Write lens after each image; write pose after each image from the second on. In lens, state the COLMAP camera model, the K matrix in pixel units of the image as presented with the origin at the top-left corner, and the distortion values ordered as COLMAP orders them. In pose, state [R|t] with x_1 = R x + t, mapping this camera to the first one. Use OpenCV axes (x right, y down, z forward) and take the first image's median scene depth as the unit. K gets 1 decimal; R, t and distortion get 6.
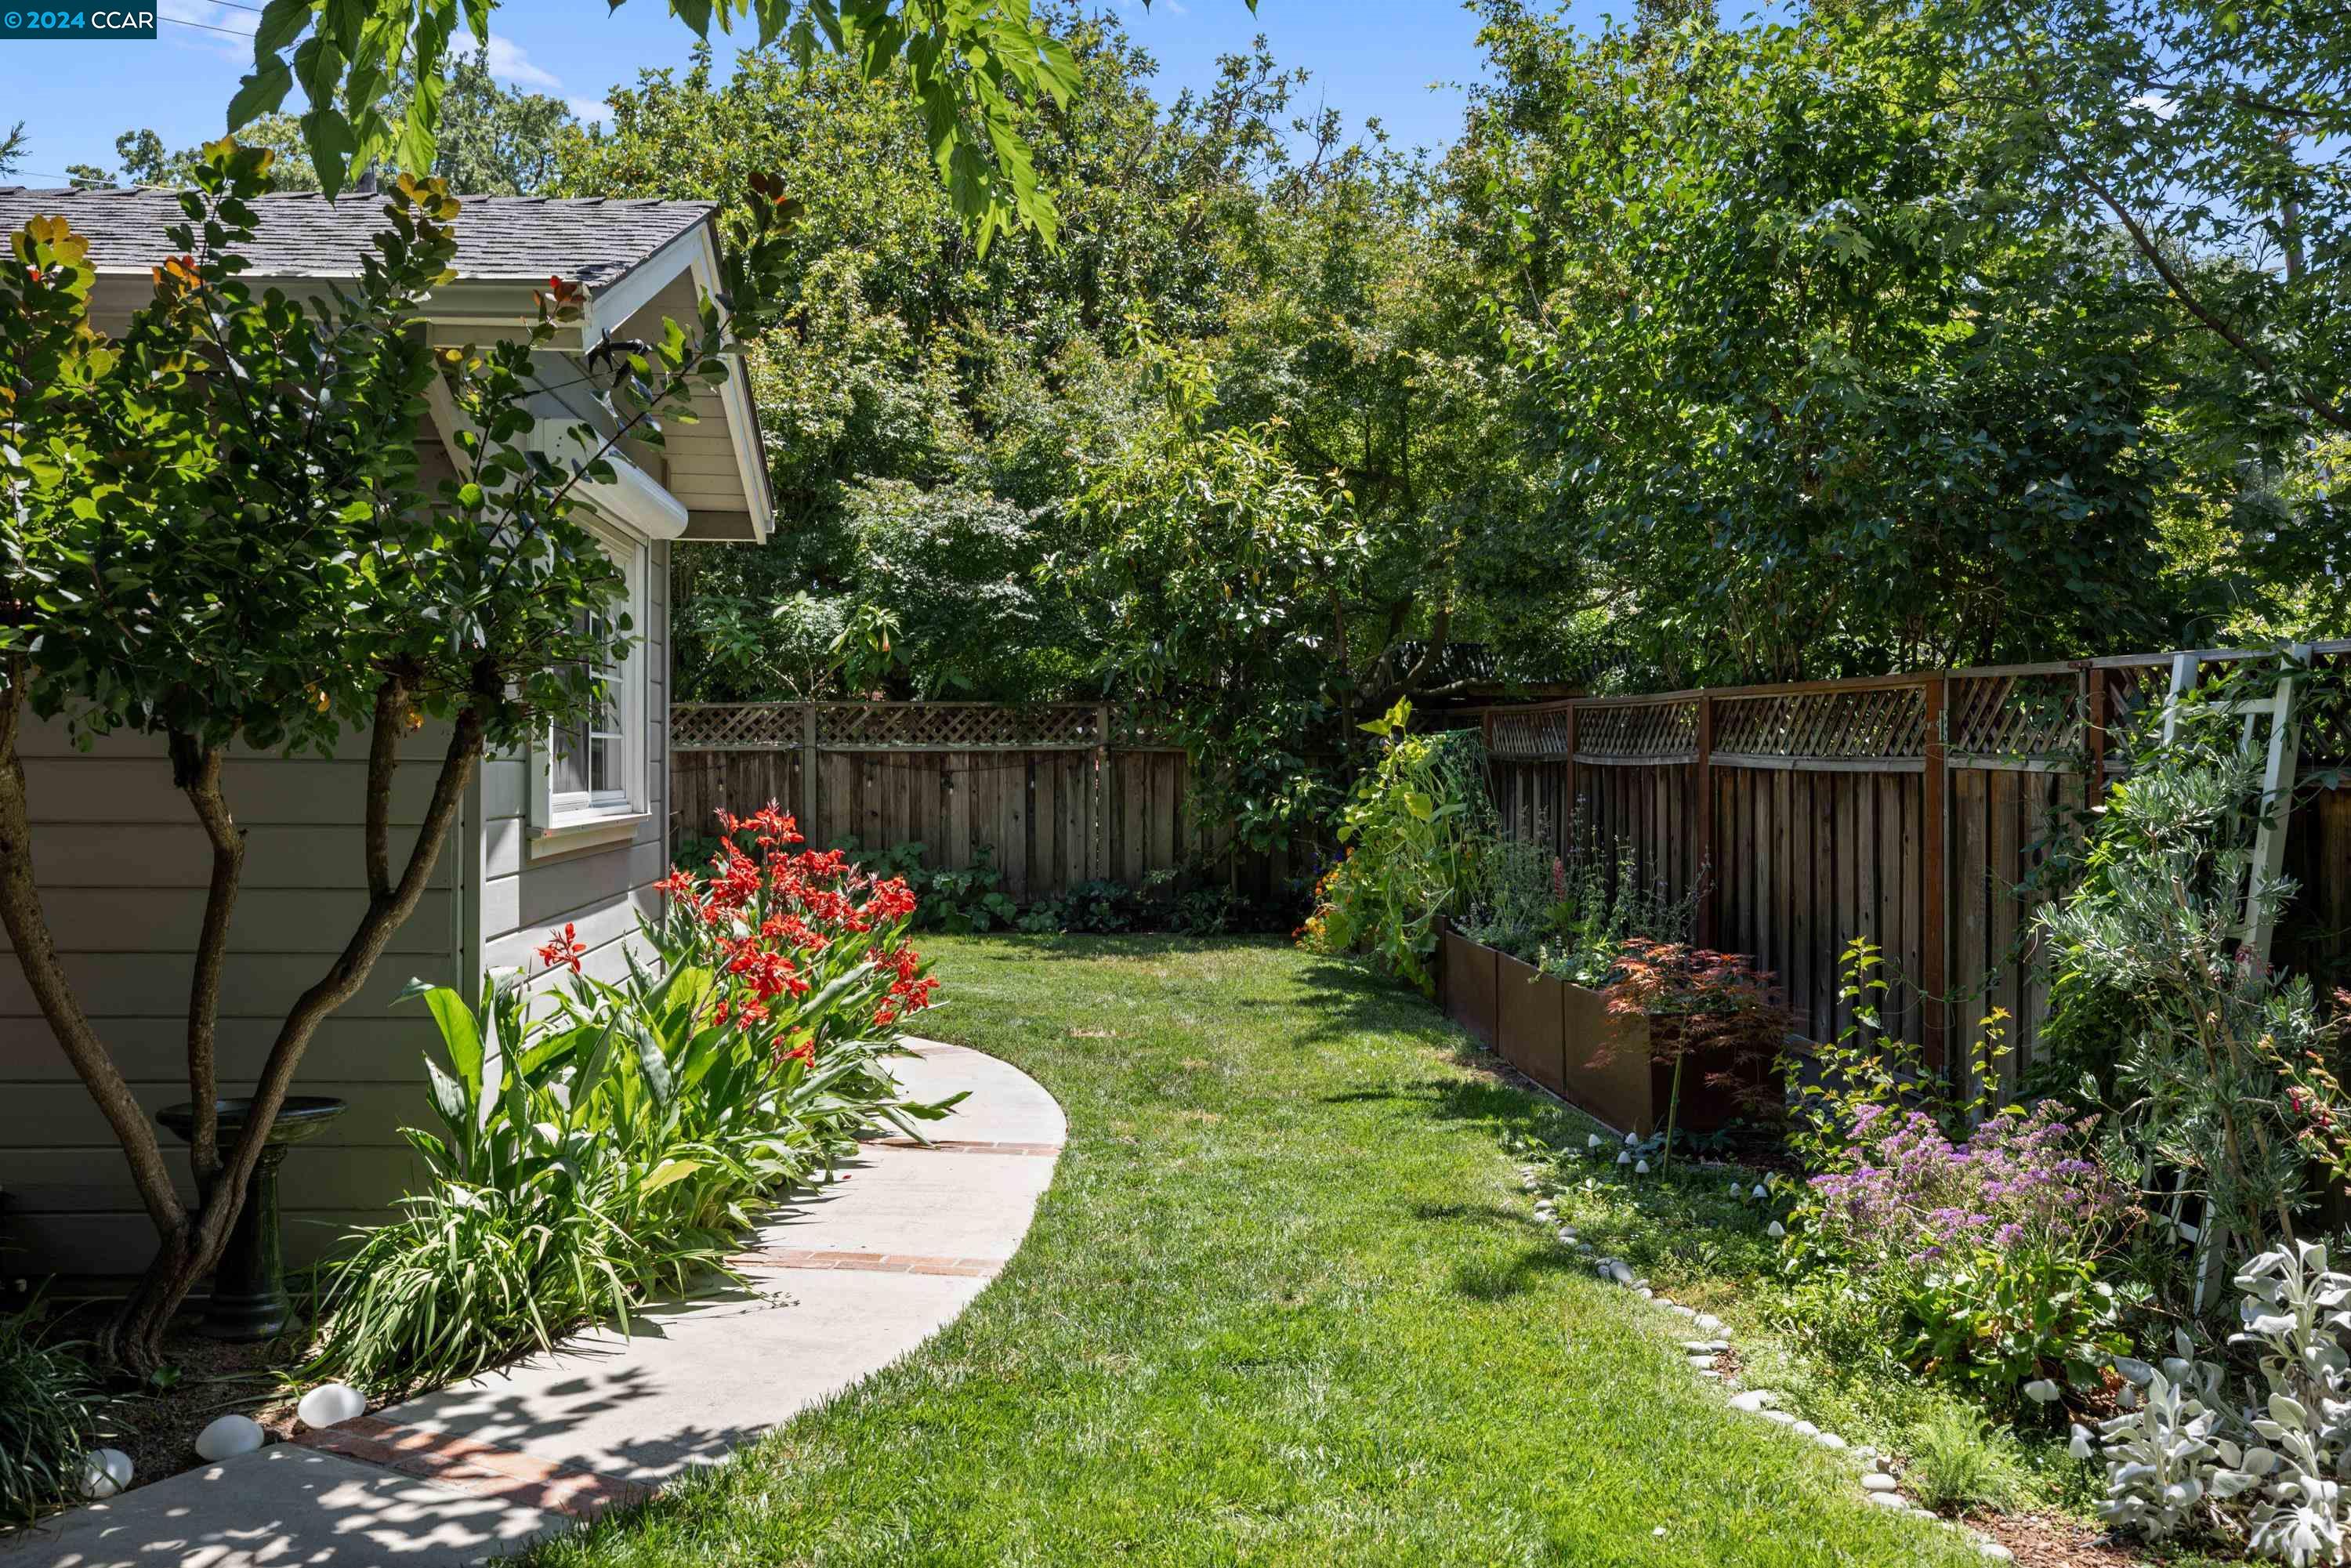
lens RADIAL K [[2091.9, 0, 1175.5], [0, 2091.9, 784.0], [0, 0, 1]] dist [0.004625, -0.000837]
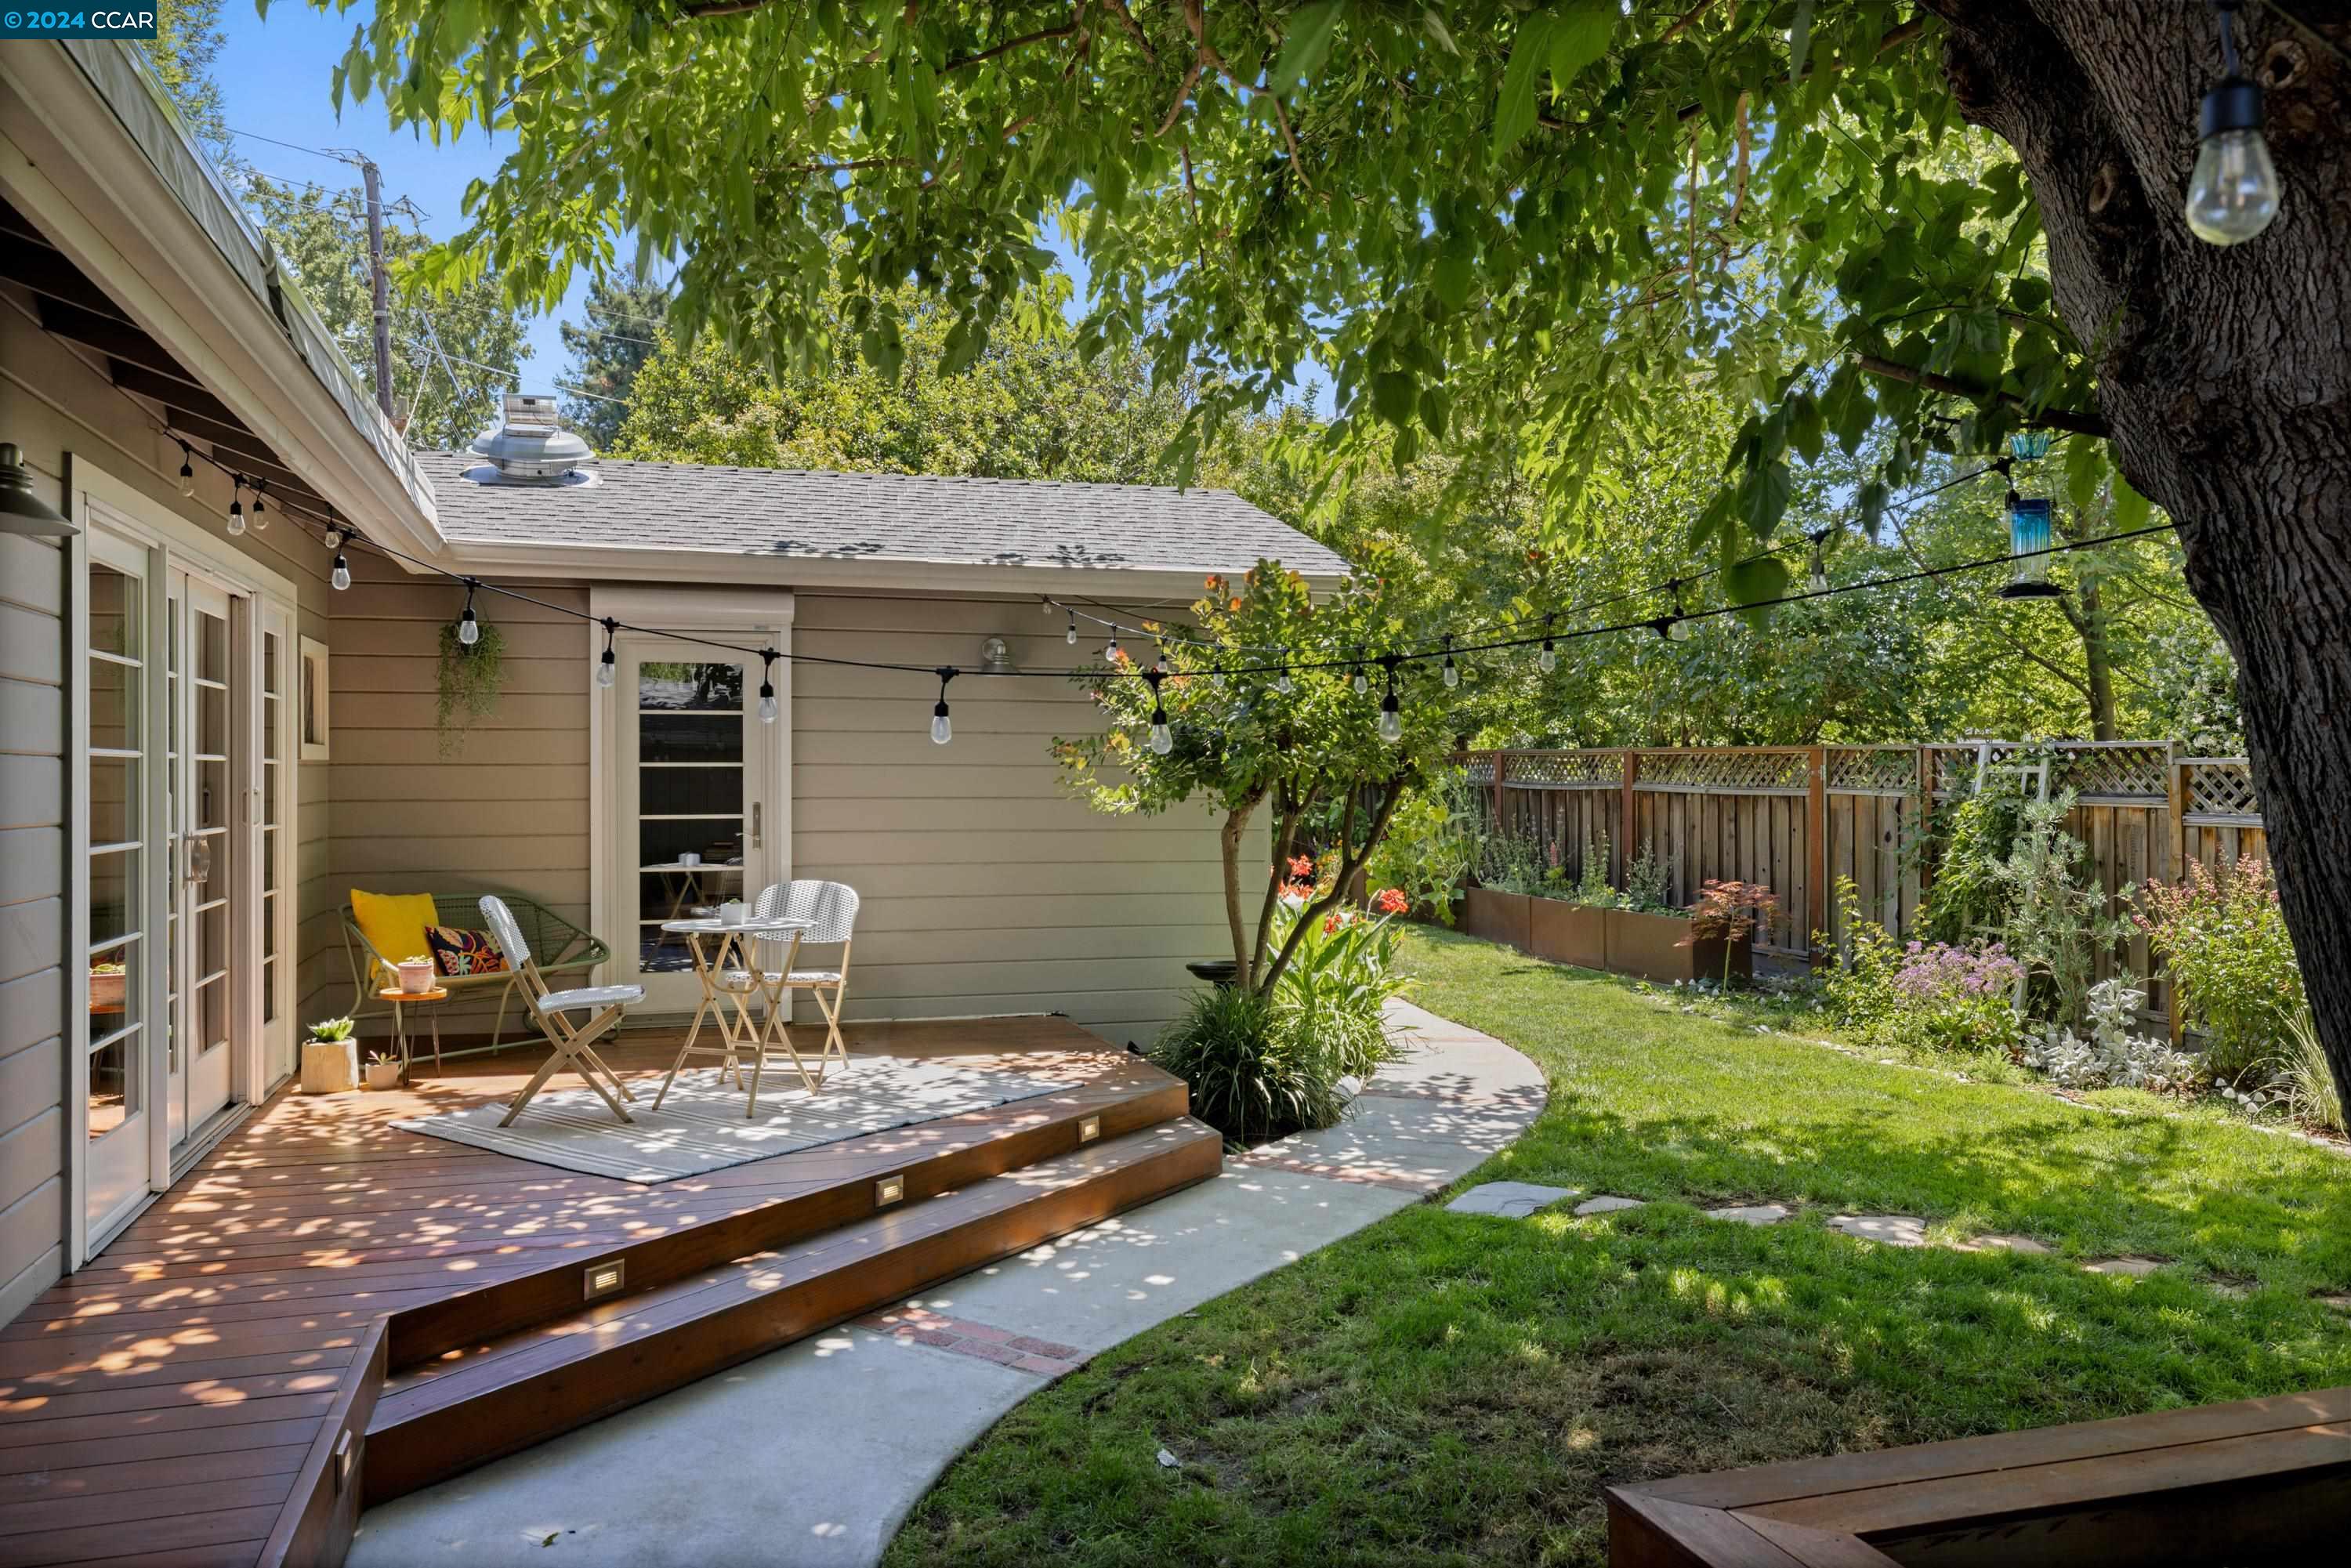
lens RADIAL K [[1715.4, 0, 1175.5], [0, 1715.4, 784.0], [0, 0, 1]] dist [-0.008538, -0.001991]
pose [[0.978782, -0.004706, 0.204852, -0.573320], [0.005556, 0.999978, -0.003575, -0.014586], [-0.204831, 0.004637, 0.978786, -0.471978]]
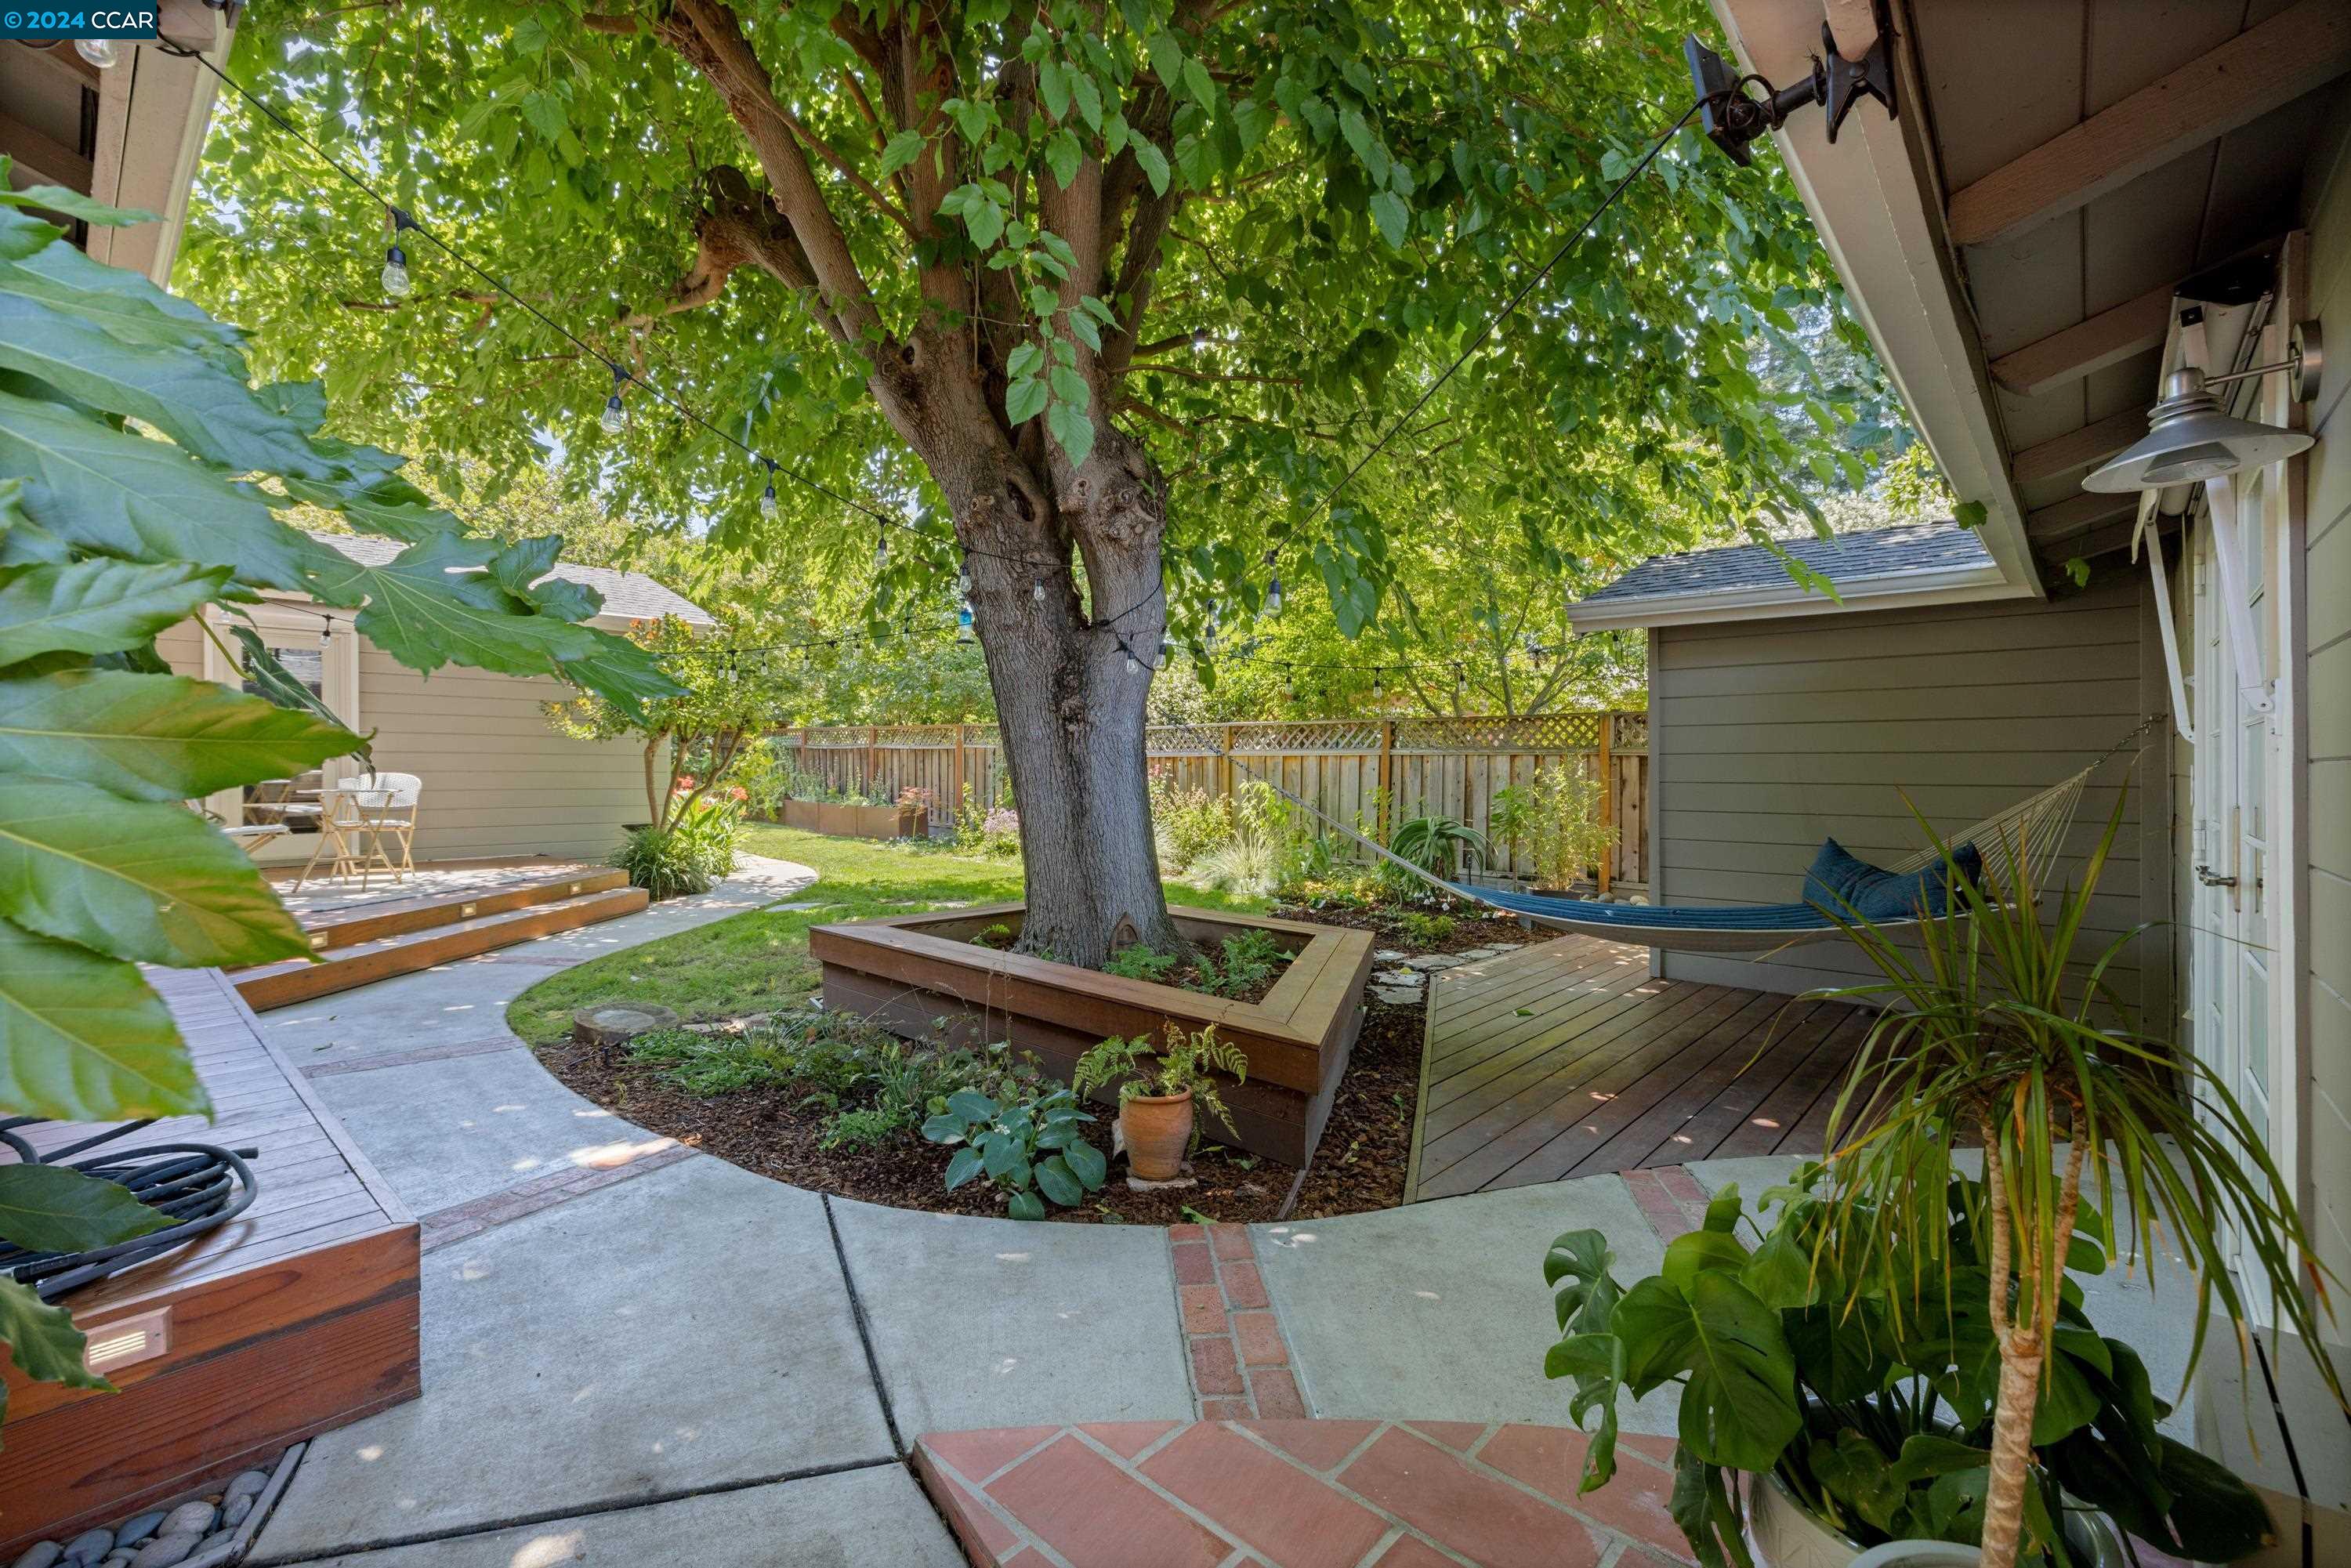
lens RADIAL K [[1003.1, 0, 1154.5], [0, 1003.1, 767.6], [0, 0, 1]] dist [0.000594, 0.000193]
pose [[0.750720, -0.004438, 0.660606, -0.666019], [0.002671, 0.999990, 0.003683, 0.028709], [-0.660615, -0.001000, 0.750724, -0.756403]]
